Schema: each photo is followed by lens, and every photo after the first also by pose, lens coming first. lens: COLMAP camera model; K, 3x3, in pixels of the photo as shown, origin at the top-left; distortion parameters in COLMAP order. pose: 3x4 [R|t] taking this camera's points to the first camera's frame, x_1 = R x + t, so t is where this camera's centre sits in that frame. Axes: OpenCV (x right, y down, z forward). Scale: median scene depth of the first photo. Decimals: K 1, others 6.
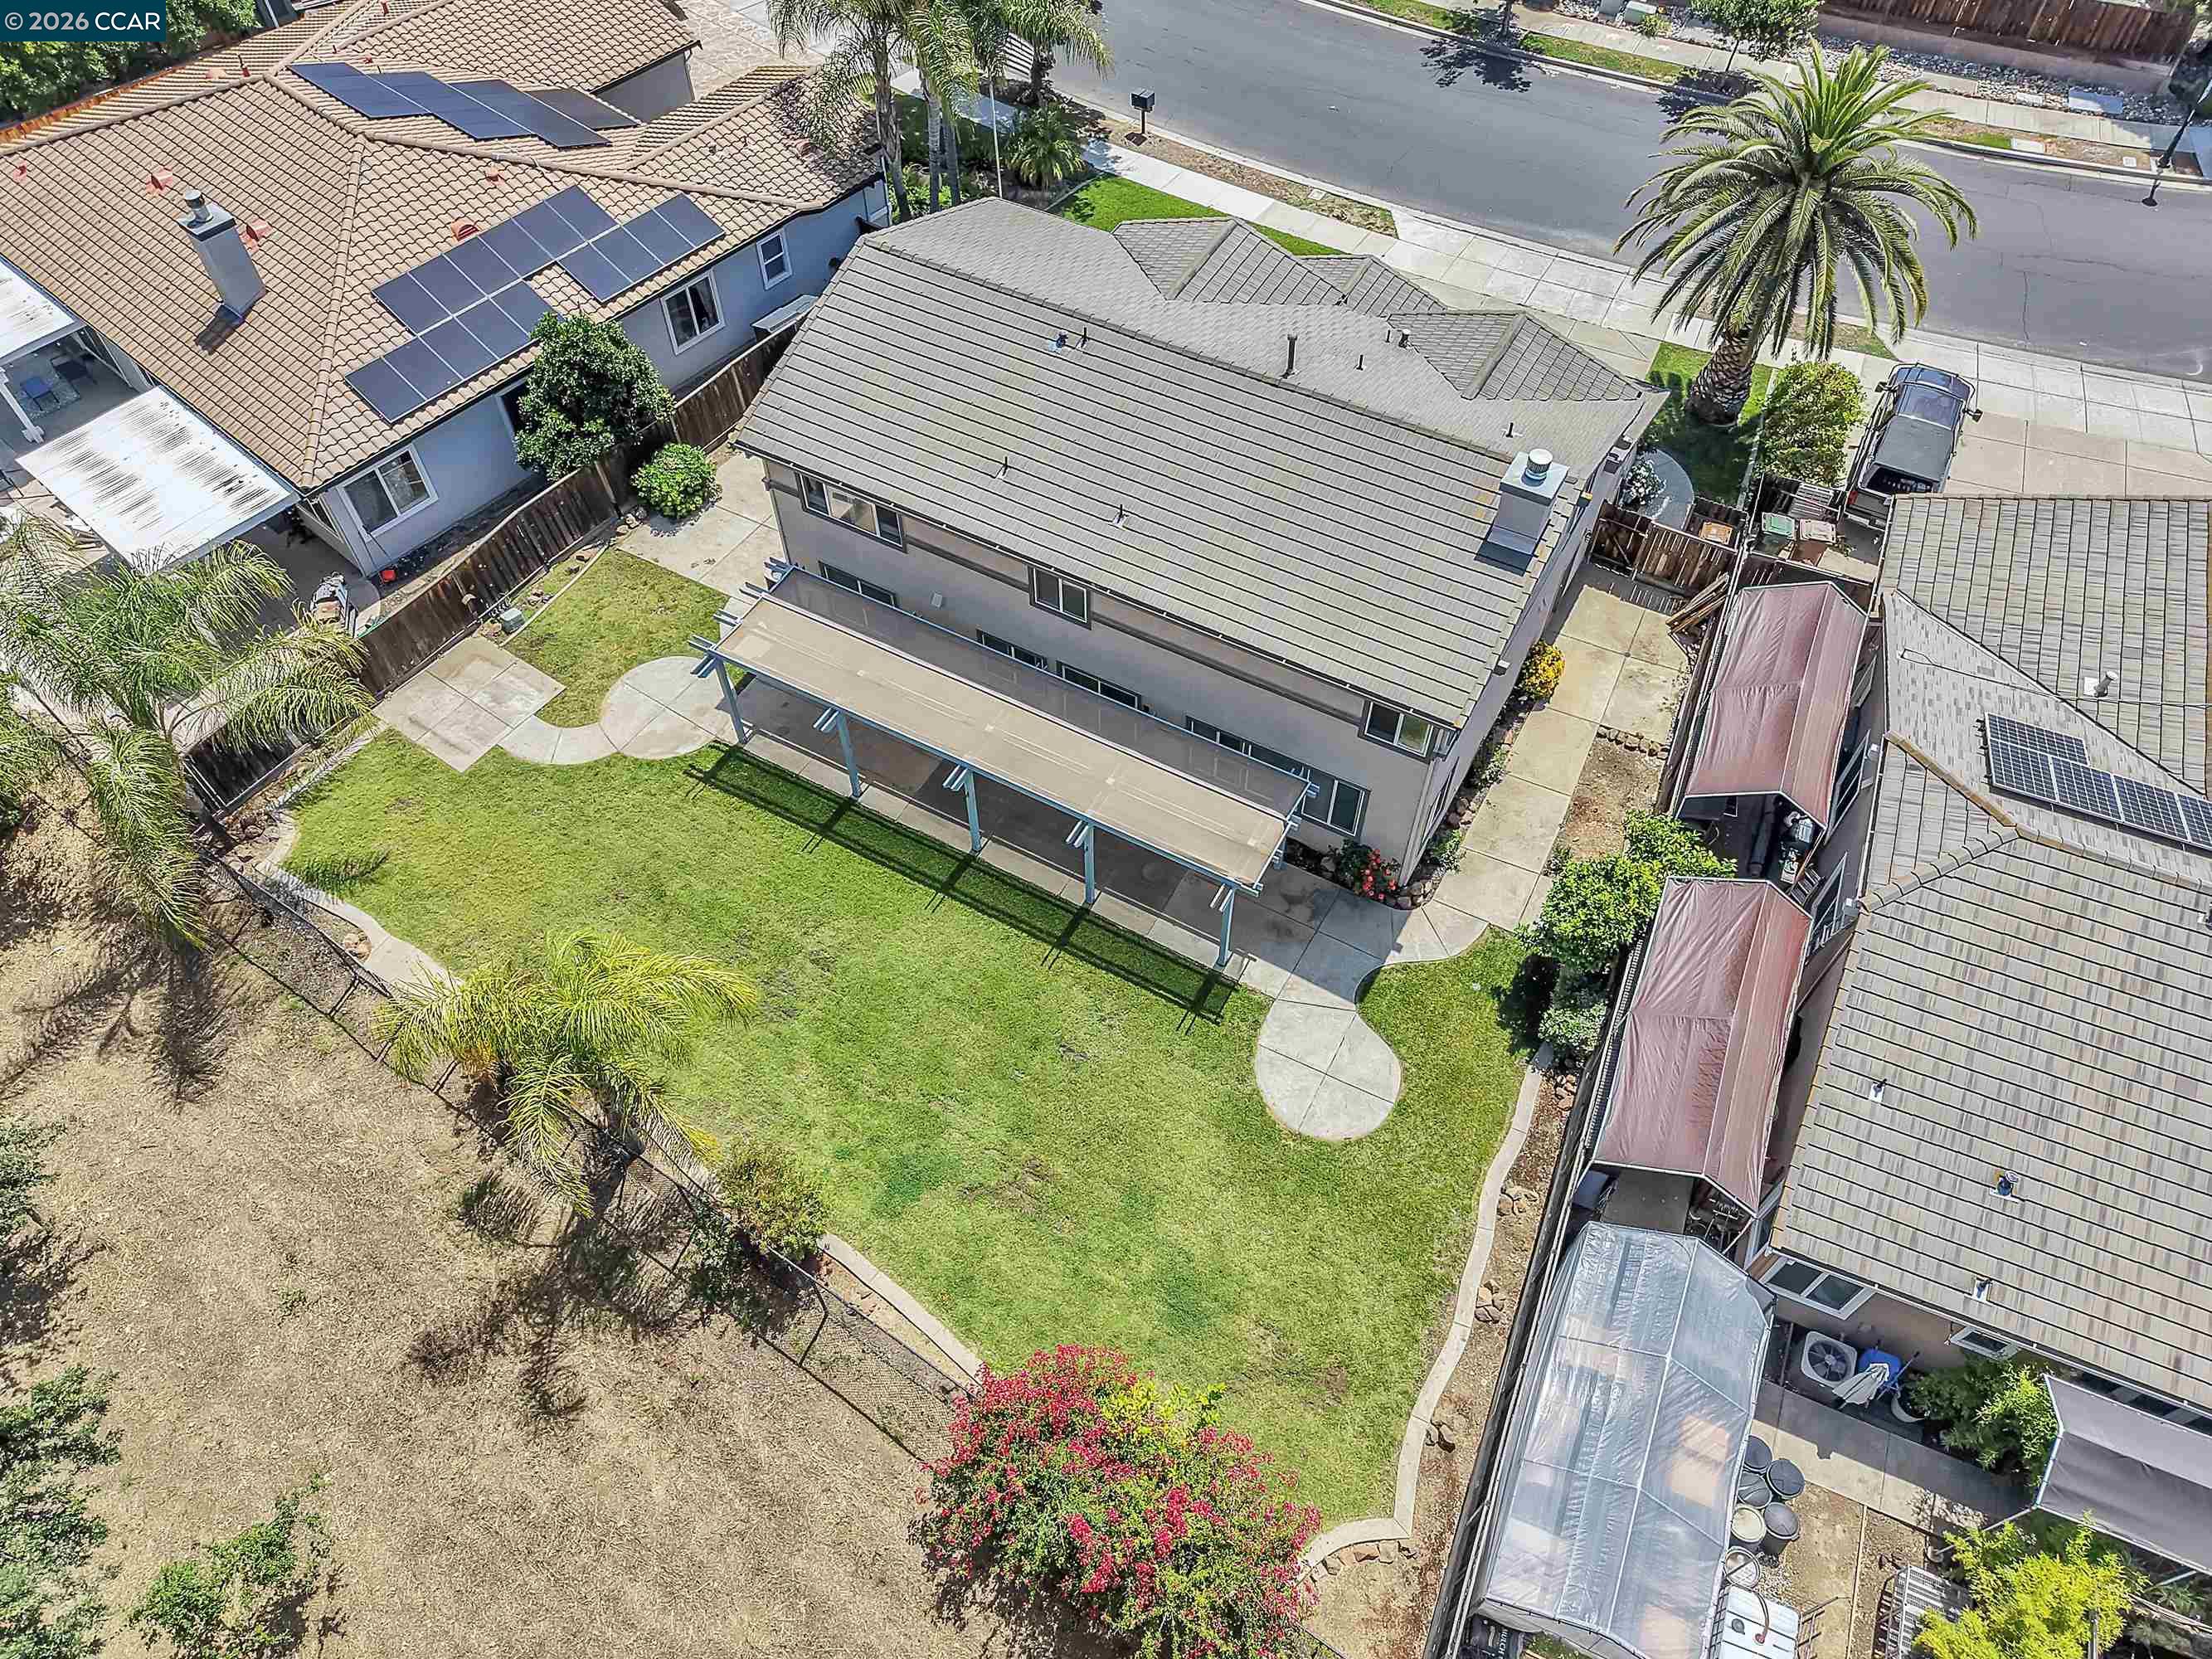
lens RADIAL K [[1523.2, 0, 1105.9], [0, 1523.2, 812.1], [0, 0, 1]] dist [0.025836, -0.020314]
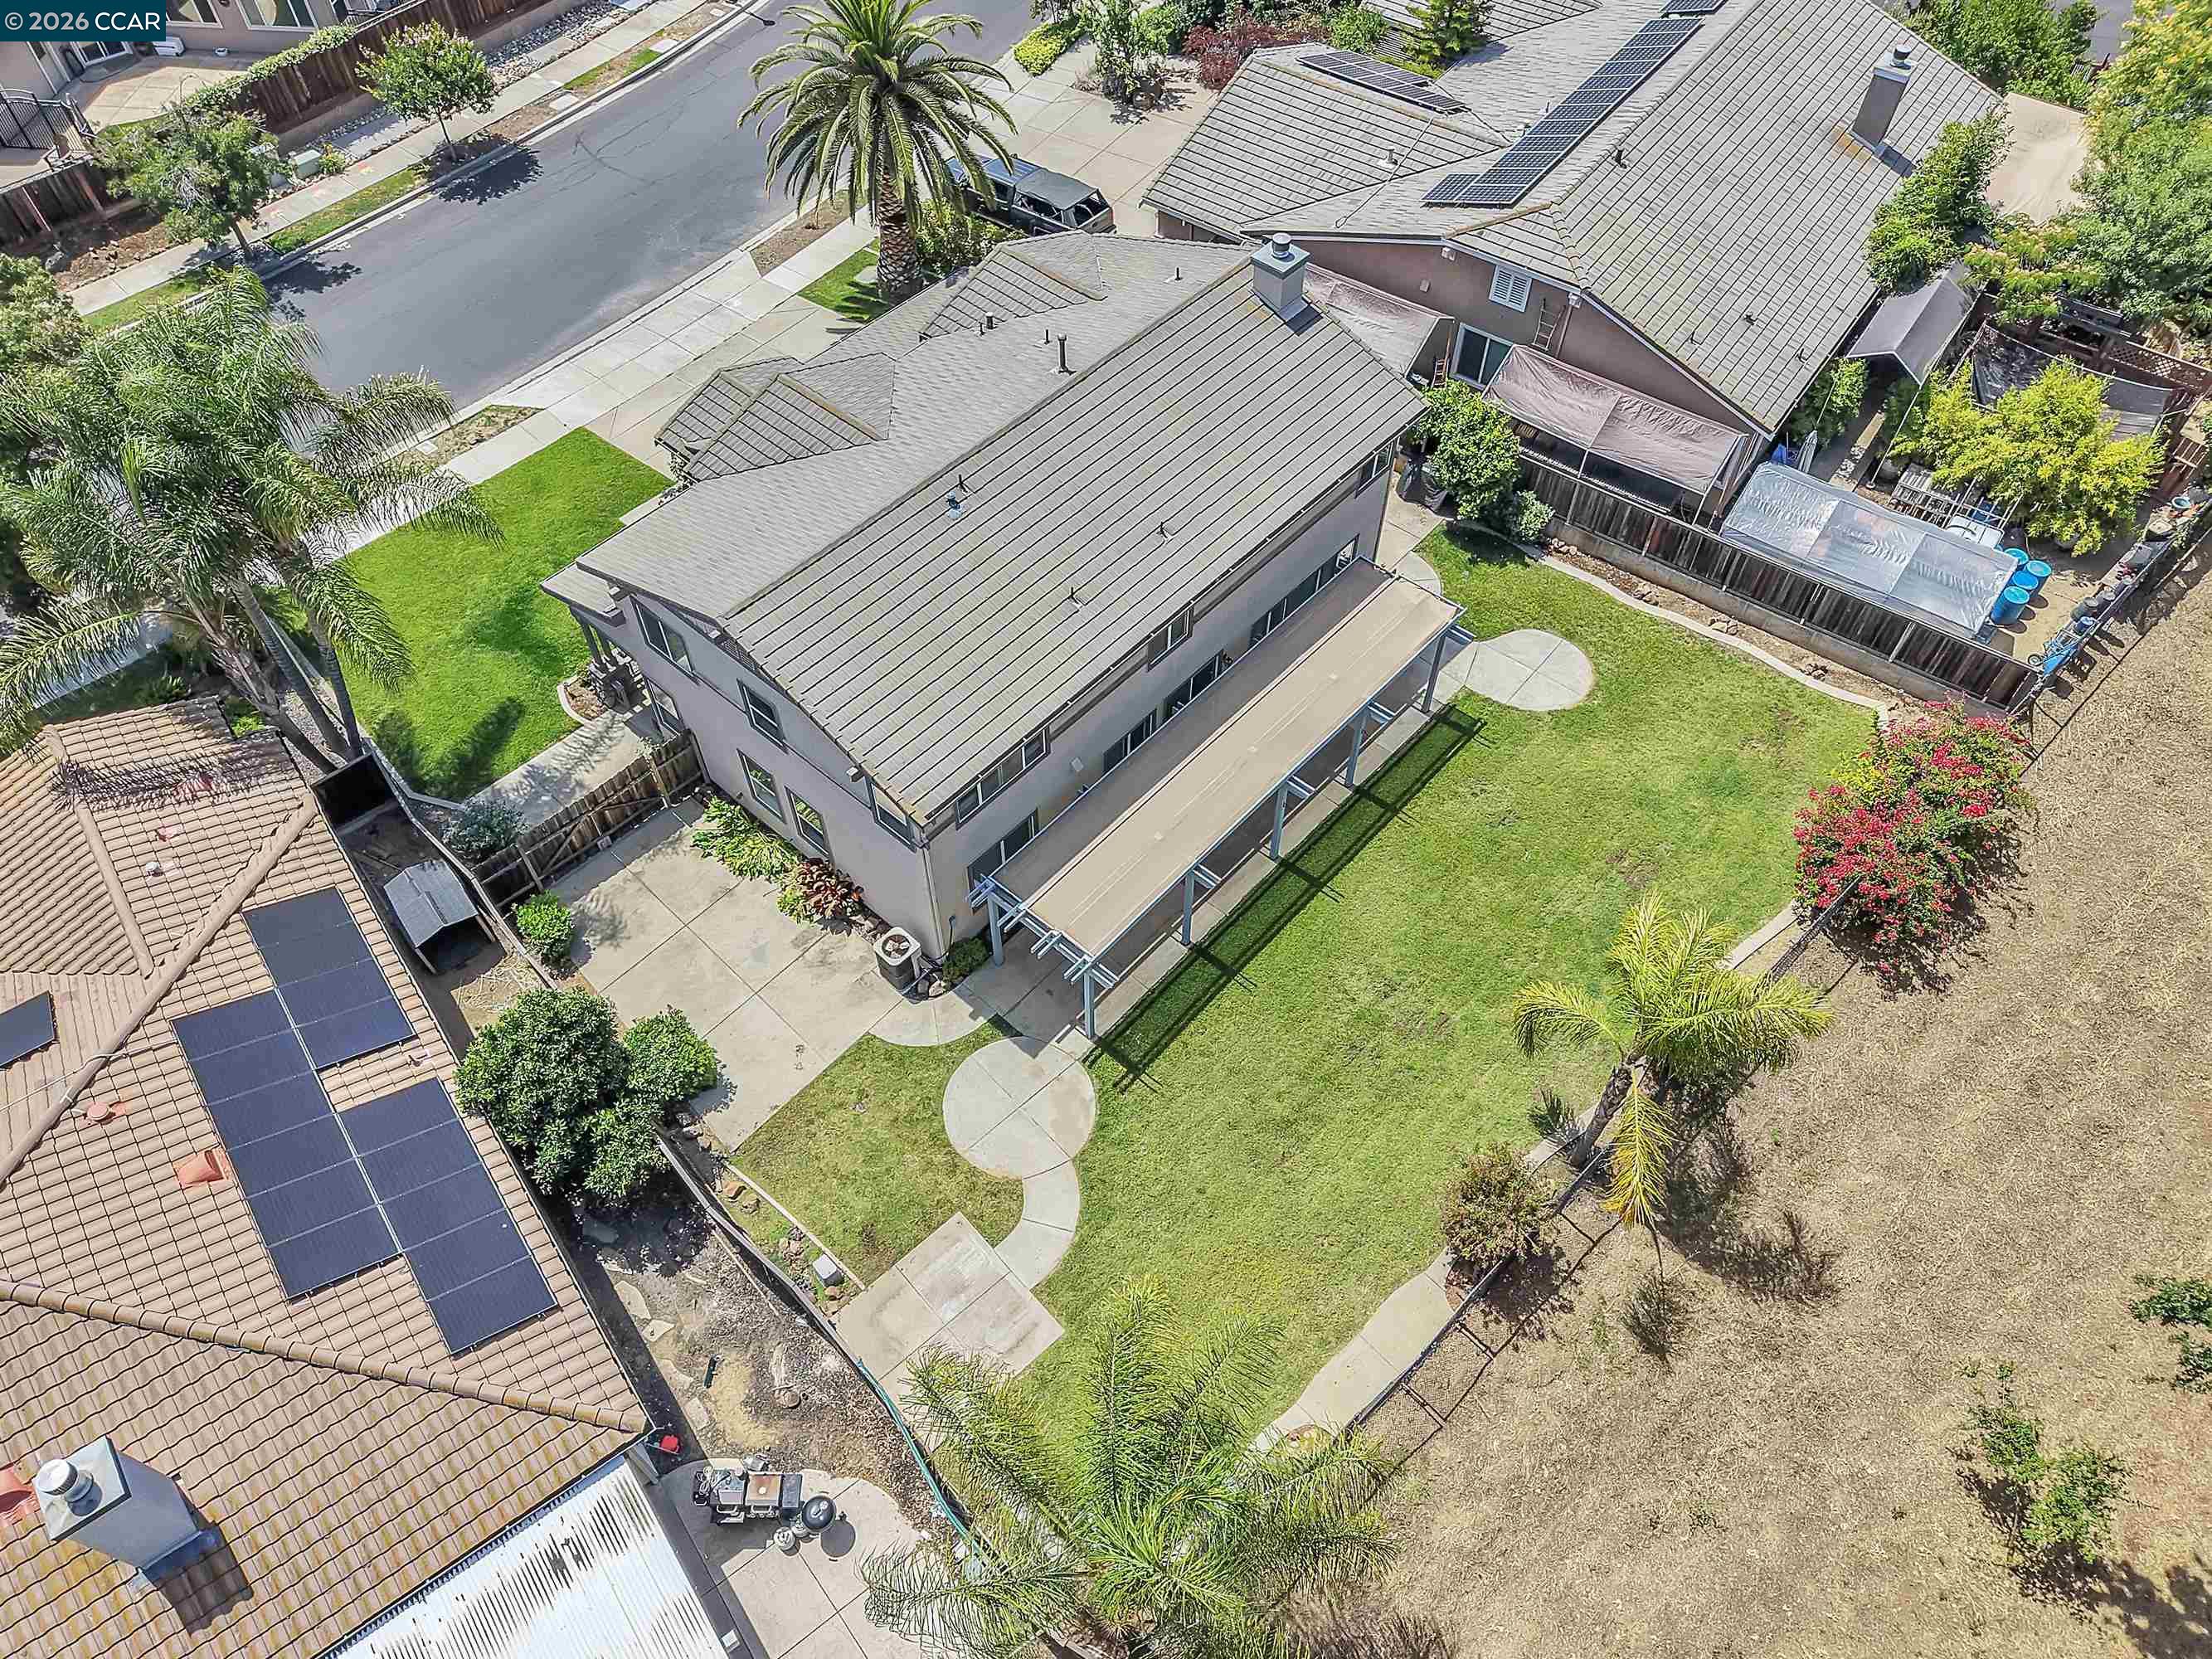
lens RADIAL K [[1523.2, 0, 1092.2], [0, 1523.2, 819.8], [0, 0, 1]] dist [0.025836, -0.020314]
pose [[0.226623, -0.774158, 0.591034, -0.748787], [0.780170, 0.507559, 0.365675, -0.493971], [-0.583075, 0.378237, 0.719000, 0.316469]]
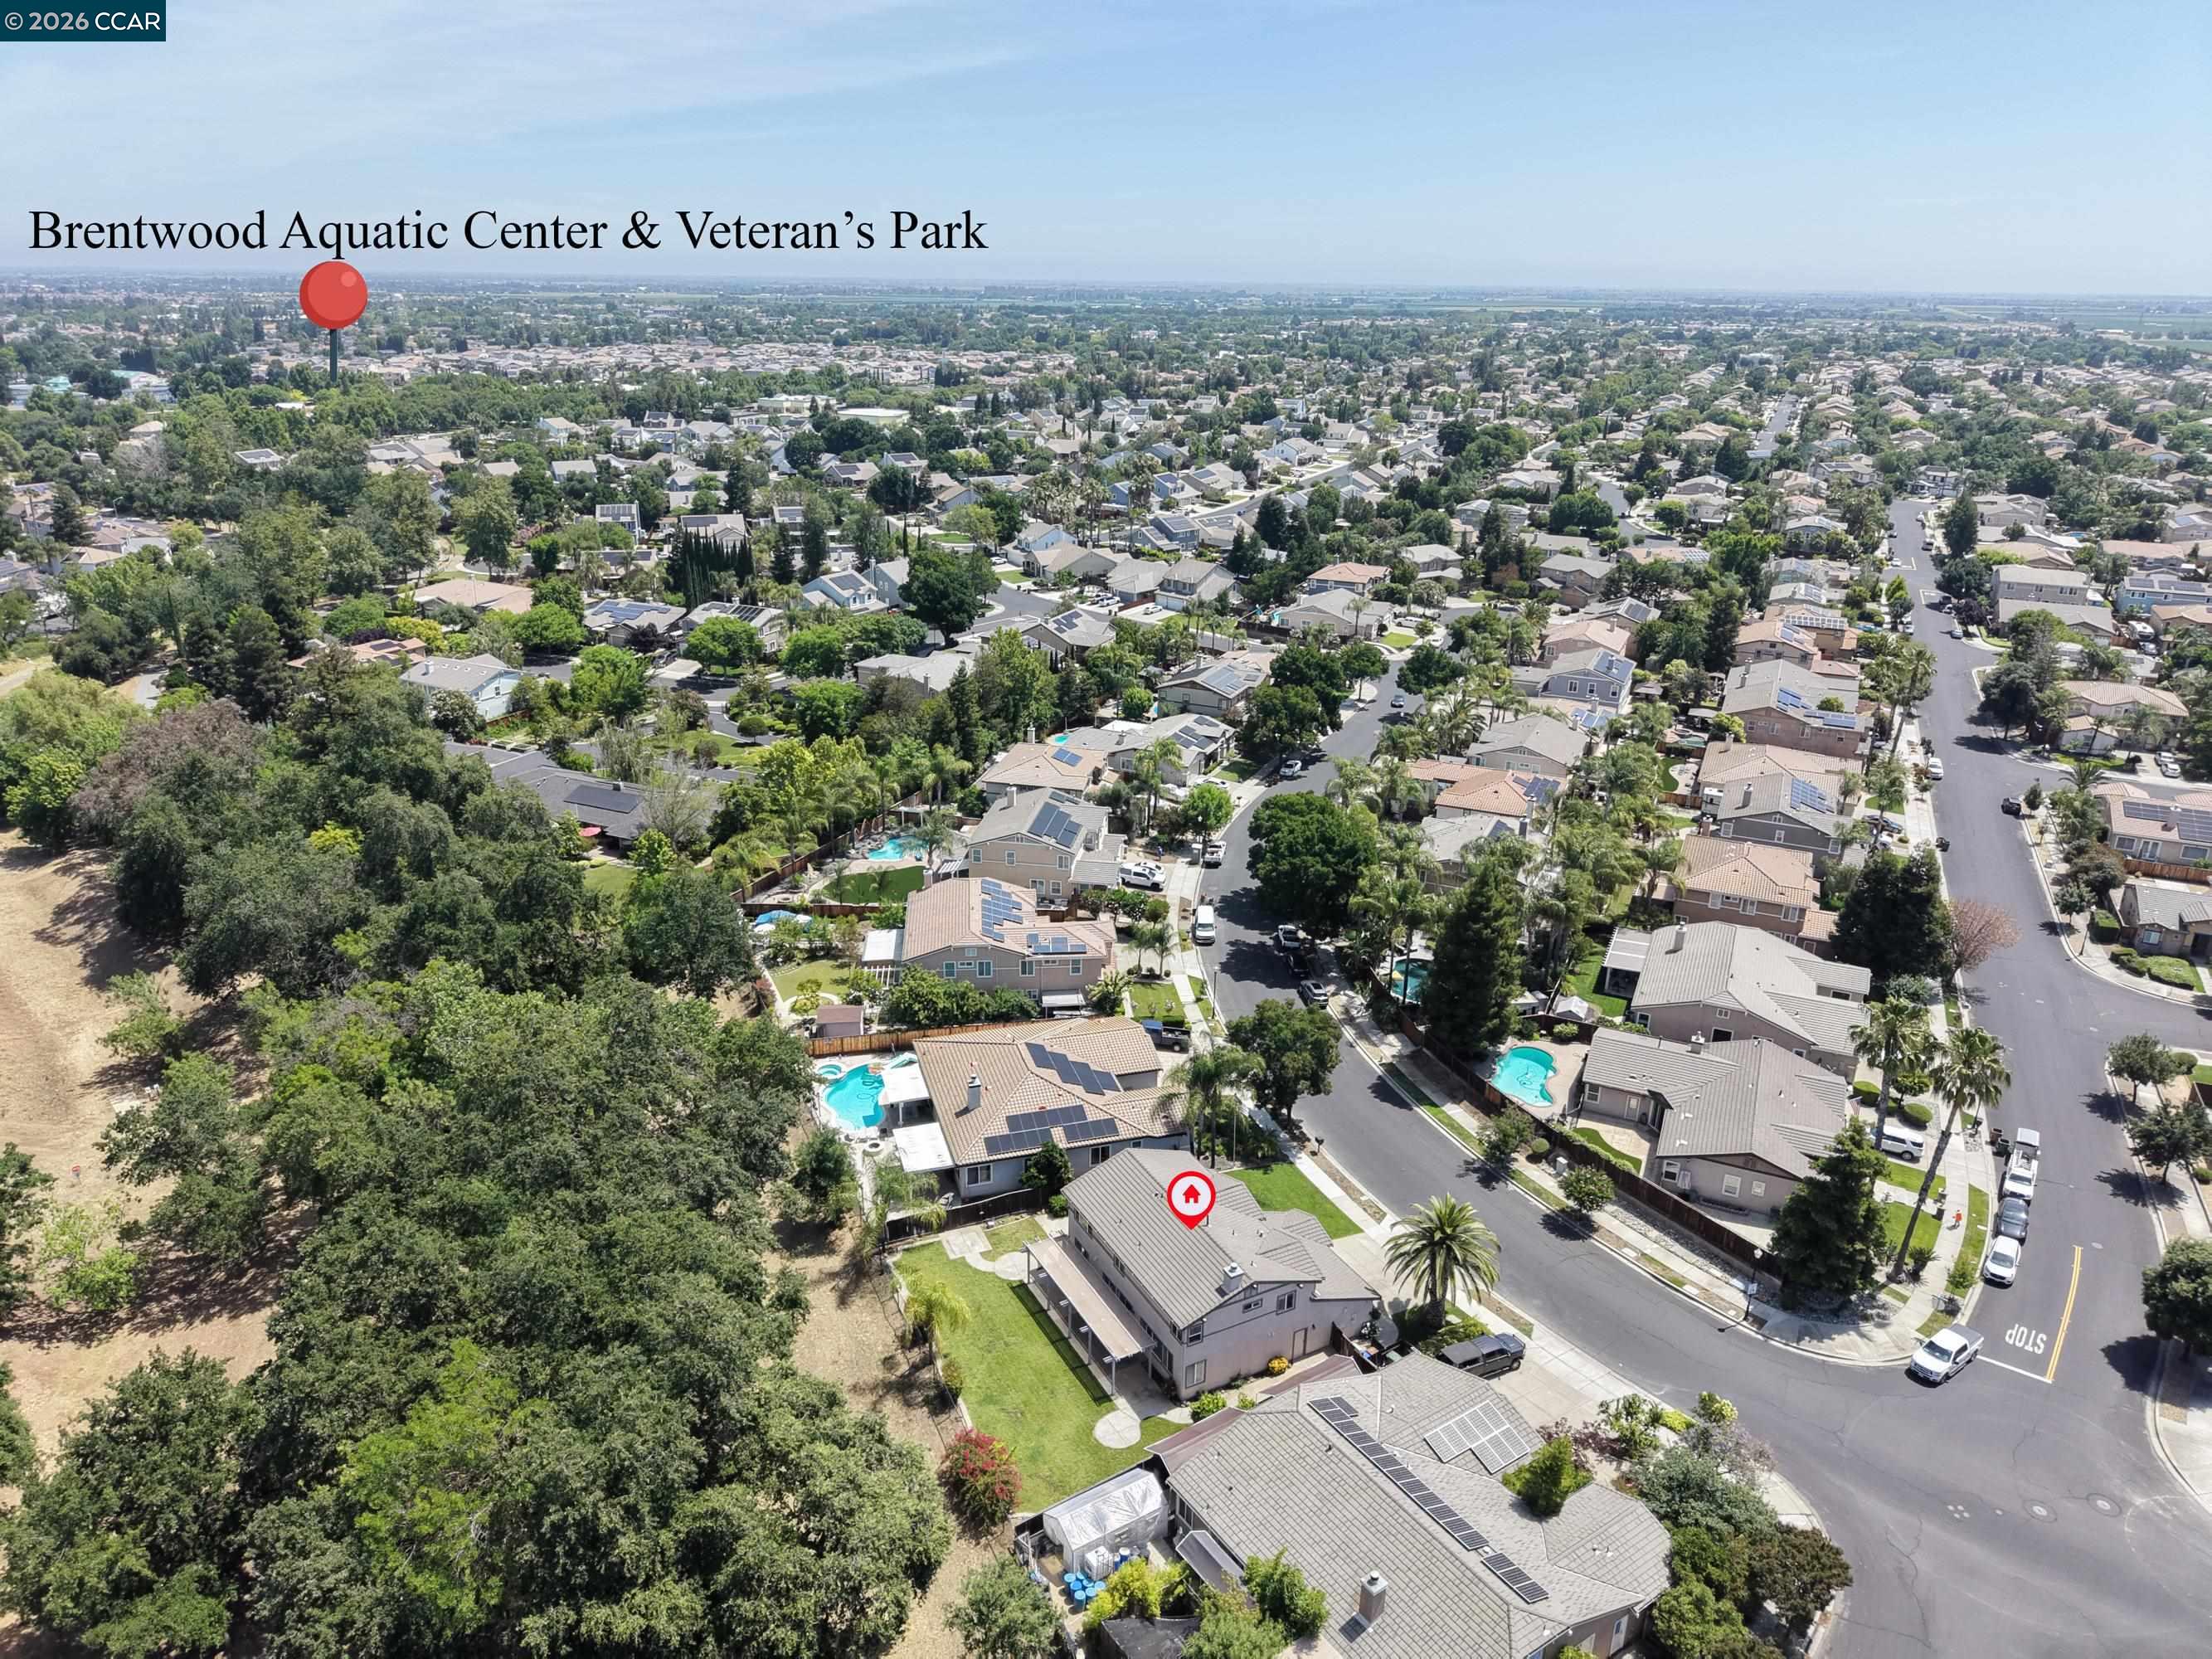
lens RADIAL K [[1523.2, 0, 1097.9], [0, 1523.2, 817.6], [0, 0, 1]] dist [0.025836, -0.020314]
pose [[0.836402, 0.200793, -0.510013, 1.361338], [-0.443028, 0.795531, -0.413348, 0.451608], [0.322734, 0.571676, 0.754340, -1.951300]]
